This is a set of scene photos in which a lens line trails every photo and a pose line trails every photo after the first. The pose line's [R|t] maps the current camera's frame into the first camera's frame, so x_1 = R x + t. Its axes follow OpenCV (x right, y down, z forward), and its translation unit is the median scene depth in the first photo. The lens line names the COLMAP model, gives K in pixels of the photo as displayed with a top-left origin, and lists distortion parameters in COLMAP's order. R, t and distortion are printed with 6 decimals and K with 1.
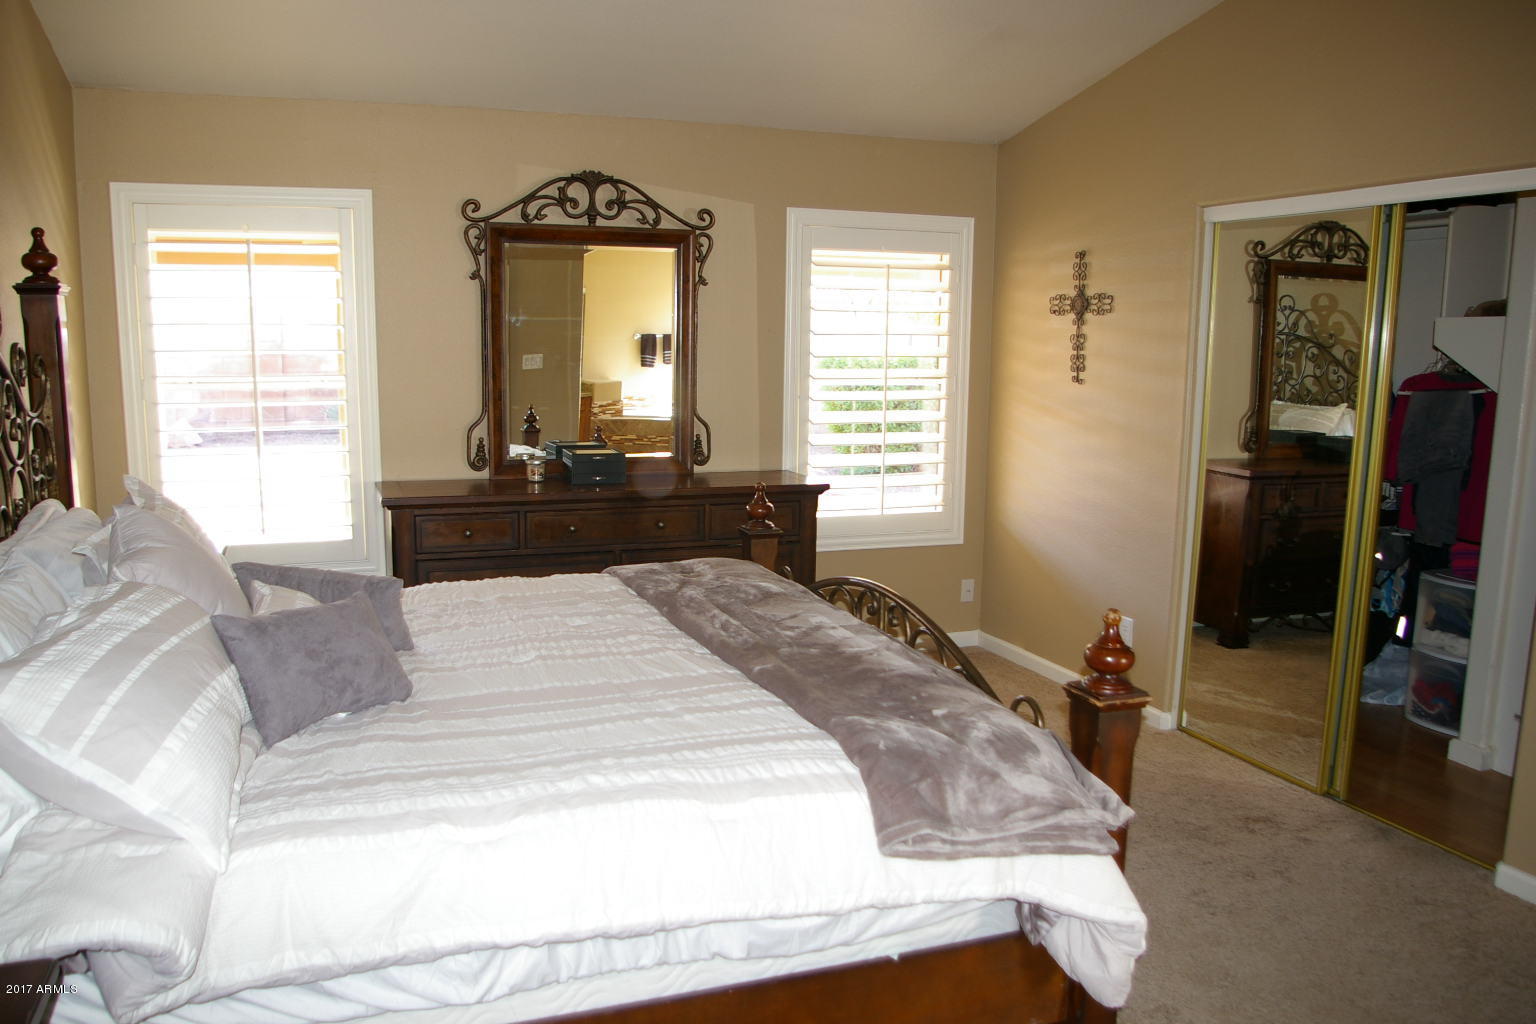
lens RADIAL K [[1225.5, 0, 762.9], [0, 1225.5, 545.7], [0, 0, 1]] dist [-0.077576, 0.069523]
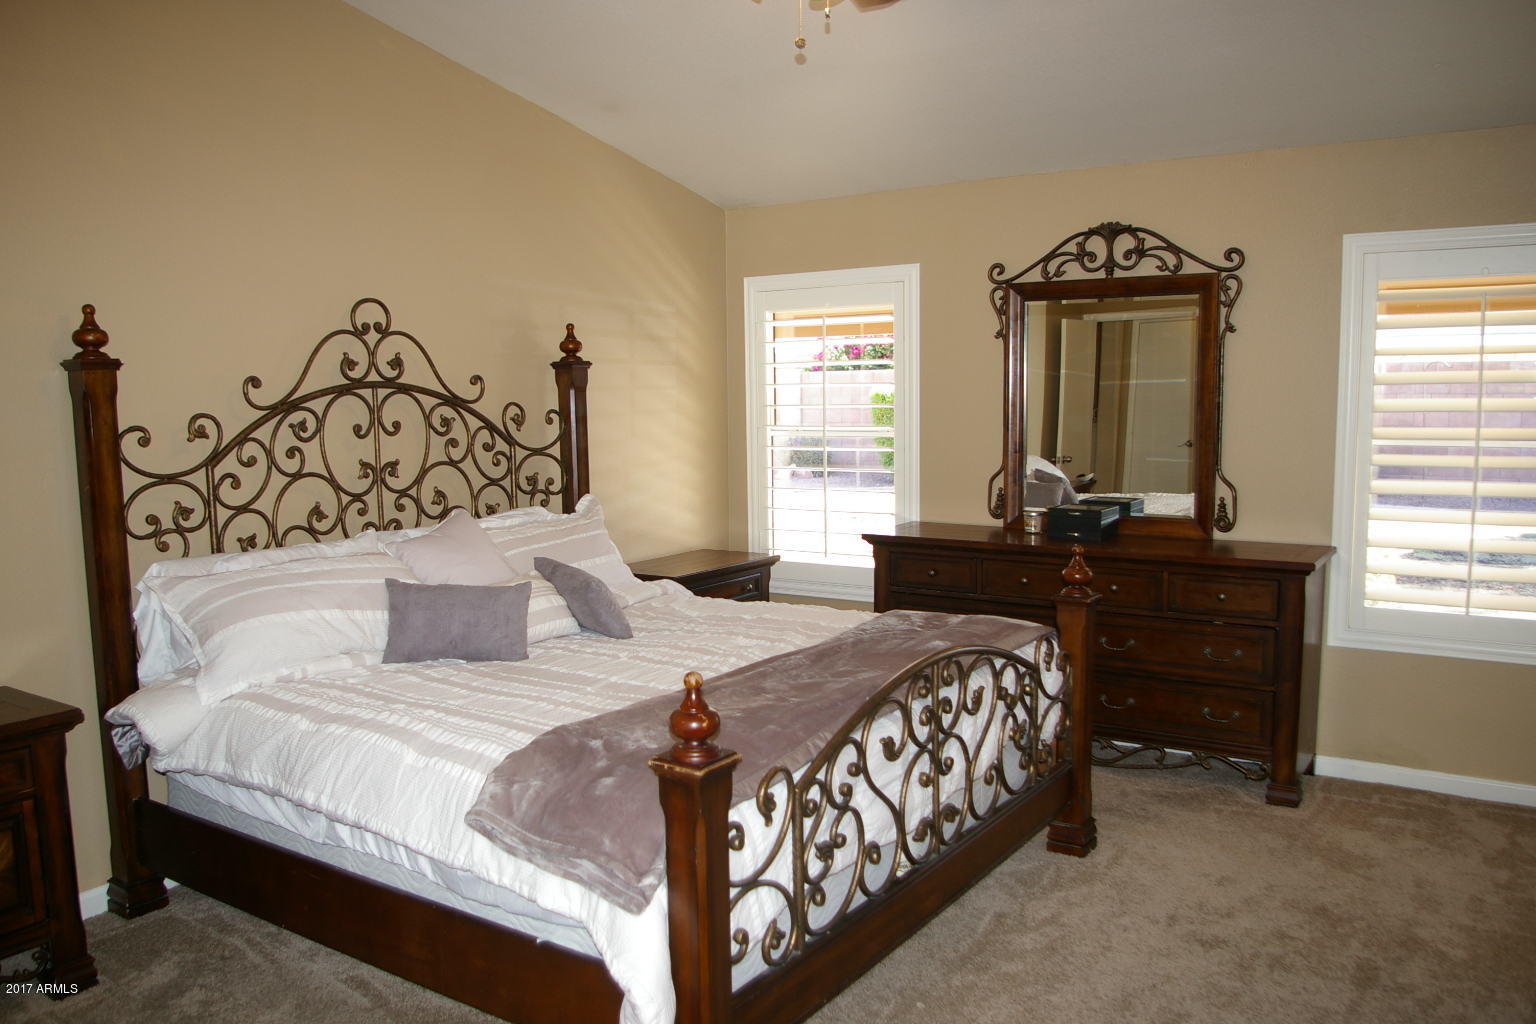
lens RADIAL K [[1225.5, 0, 762.9], [0, 1225.5, 545.7], [0, 0, 1]] dist [-0.077576, 0.069523]
pose [[0.595360, 0.083664, -0.799091, 0.494751], [-0.118622, 0.992817, 0.015568, -0.031249], [0.794654, 0.085521, 0.601009, 0.211037]]
